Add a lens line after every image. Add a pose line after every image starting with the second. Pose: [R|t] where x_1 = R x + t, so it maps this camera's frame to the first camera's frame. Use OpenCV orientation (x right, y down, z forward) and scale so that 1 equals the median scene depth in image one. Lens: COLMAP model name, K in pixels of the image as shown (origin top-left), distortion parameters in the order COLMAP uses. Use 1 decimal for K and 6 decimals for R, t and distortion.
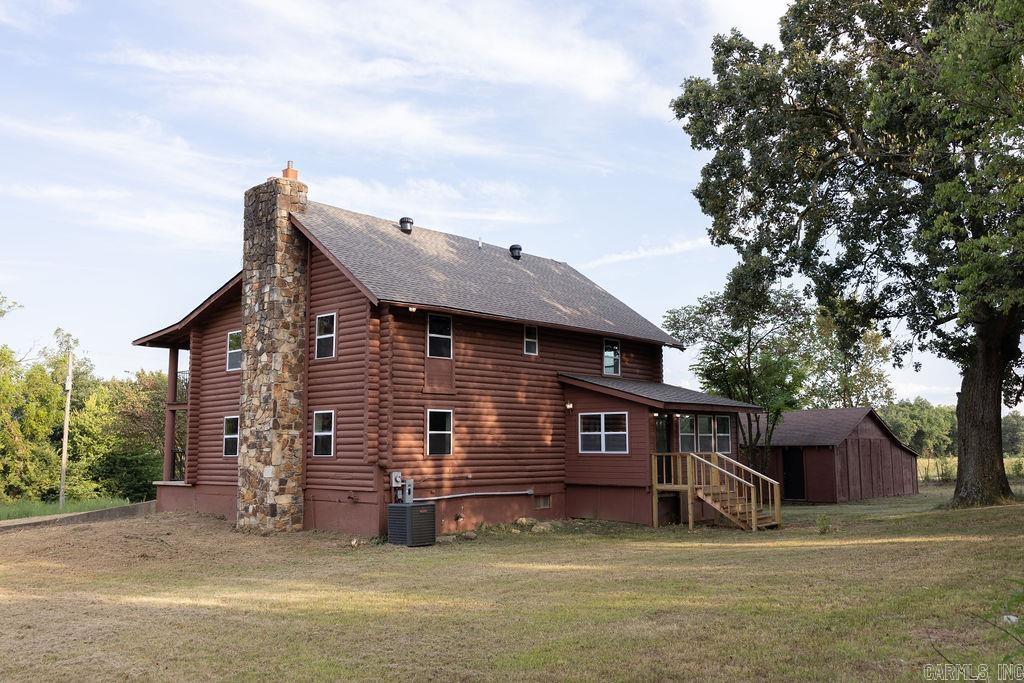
lens RADIAL K [[900.5, 0, 513.8], [0, 900.5, 334.2], [0, 0, 1]] dist [0.008839, 0.012955]
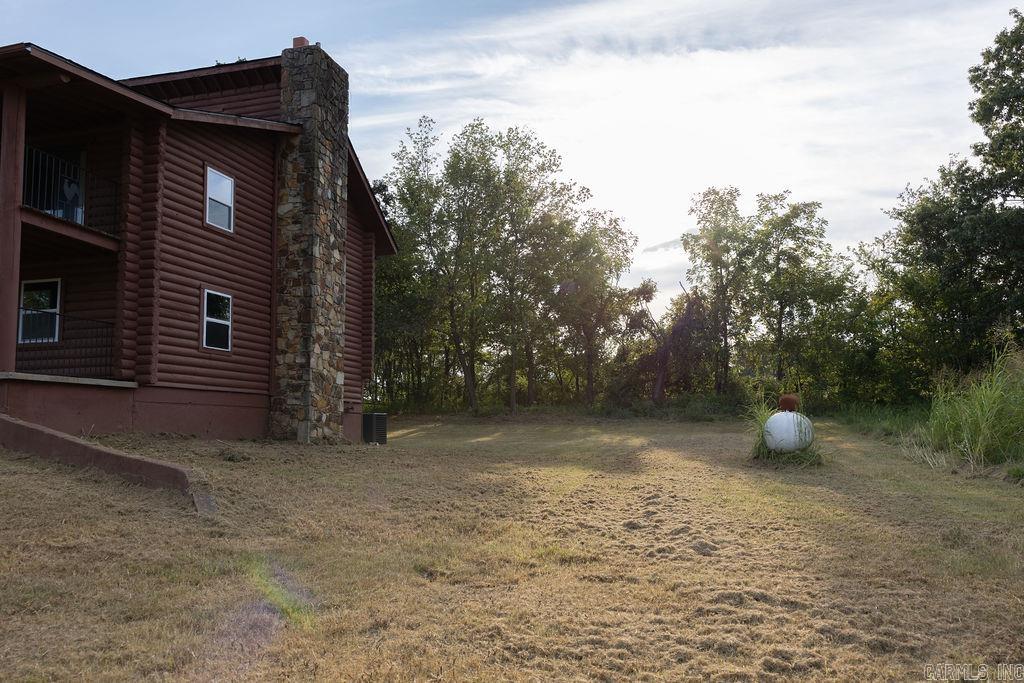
lens RADIAL K [[801.5, 0, 514.3], [0, 801.5, 338.8], [0, 0, 1]] dist [0.007193, 0.004777]
pose [[-0.469455, 0.119372, 0.874850, -1.058754], [-0.093571, 0.978513, -0.183728, 0.241391], [-0.877984, -0.168113, -0.448198, 1.185750]]
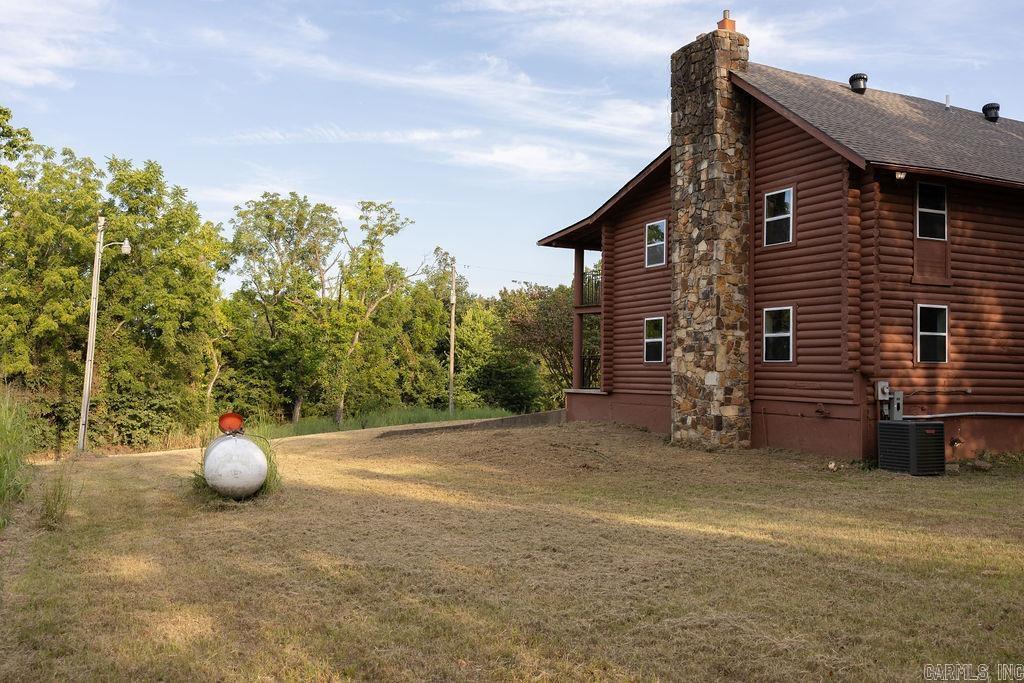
lens RADIAL K [[900.5, 0, 513.8], [0, 900.5, 334.2], [0, 0, 1]] dist [0.008839, 0.012955]
pose [[0.934789, 0.004919, -0.355168, -0.139523], [0.025398, 0.996419, 0.080648, 0.035422], [0.354293, -0.084409, 0.931317, 0.133000]]
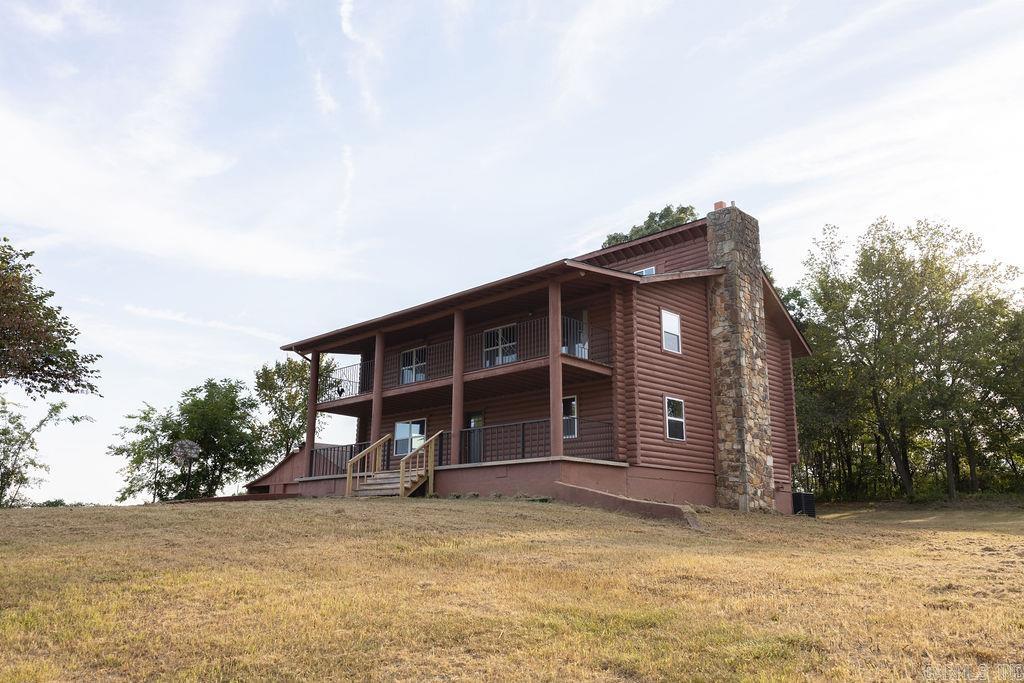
lens RADIAL K [[801.5, 0, 514.3], [0, 801.5, 338.8], [0, 0, 1]] dist [0.007193, 0.004777]
pose [[0.030401, 0.244898, 0.969072, -1.286666], [-0.136734, 0.961425, -0.238676, 0.284924], [-0.990141, -0.125249, 0.062715, 1.244203]]
